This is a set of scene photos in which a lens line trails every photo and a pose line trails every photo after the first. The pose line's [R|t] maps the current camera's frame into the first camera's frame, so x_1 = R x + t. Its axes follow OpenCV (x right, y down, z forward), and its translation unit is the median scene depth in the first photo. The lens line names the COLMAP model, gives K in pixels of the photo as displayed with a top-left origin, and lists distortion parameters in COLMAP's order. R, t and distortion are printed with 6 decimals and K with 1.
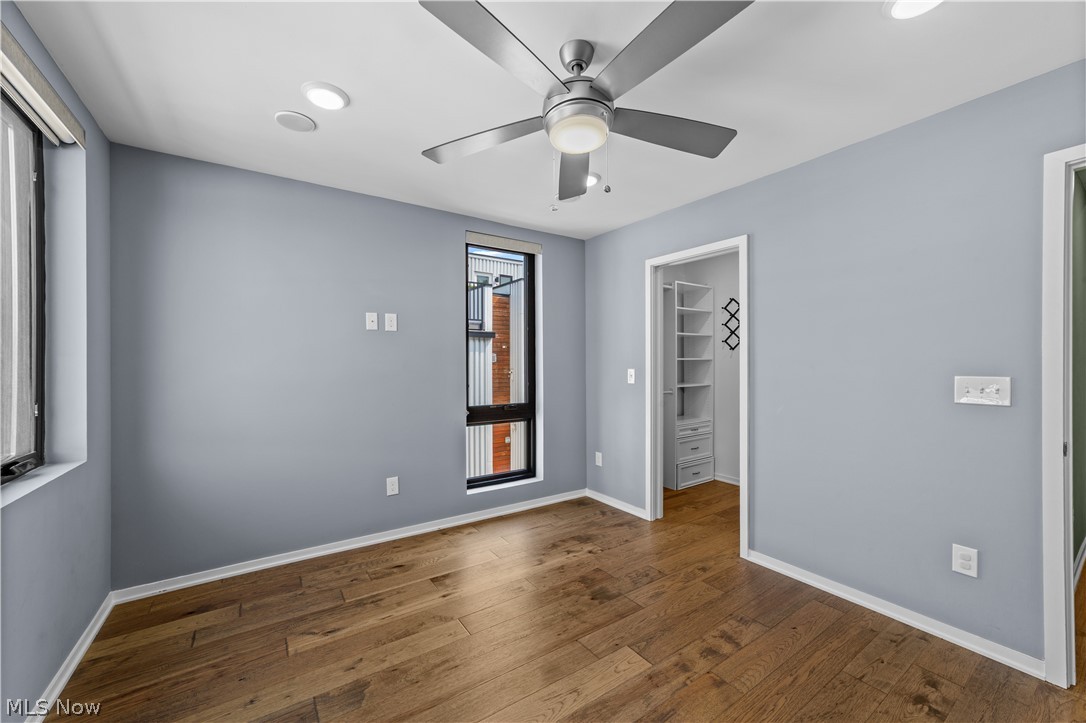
lens RADIAL K [[419.3, 0, 537.9], [0, 419.3, 367.7], [0, 0, 1]] dist [-0.015995, 0.007162]
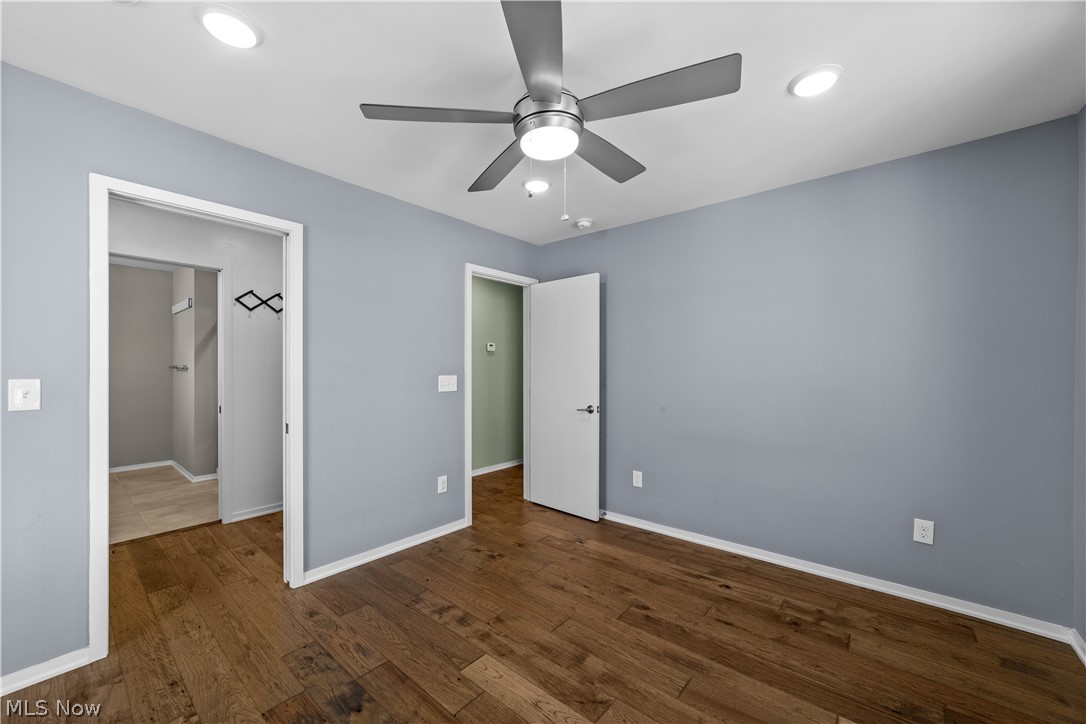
lens RADIAL K [[425.6, 0, 541.8], [0, 425.6, 370.3], [0, 0, 1]] dist [-0.018548, 0.007798]
pose [[-0.273253, -0.007913, 0.961910, -0.618667], [0.005491, 0.999937, 0.009785, -0.012552], [-0.961927, 0.007956, -0.273192, 0.899800]]
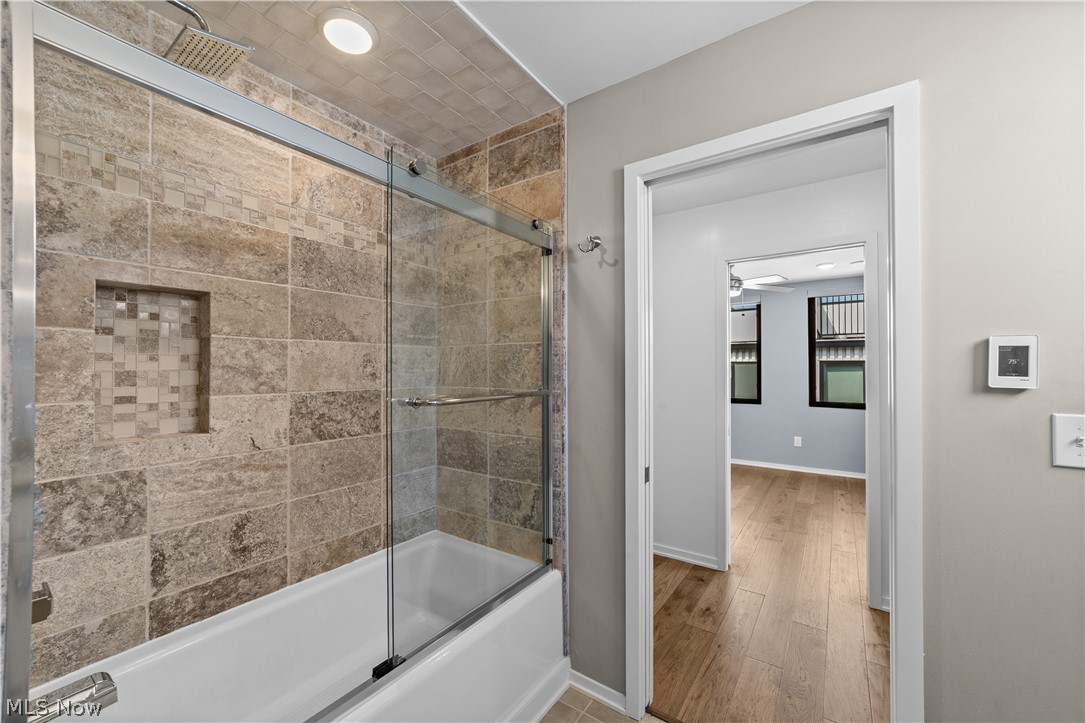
lens RADIAL K [[418.9, 0, 537.4], [0, 418.9, 367.7], [0, 0, 1]] dist [-0.015995, 0.007162]
pose [[-0.936555, 0.000696, -0.350520, 1.587195], [-0.001744, 0.999976, 0.006644, -0.048347], [0.350517, 0.006834, -0.936532, 2.200693]]
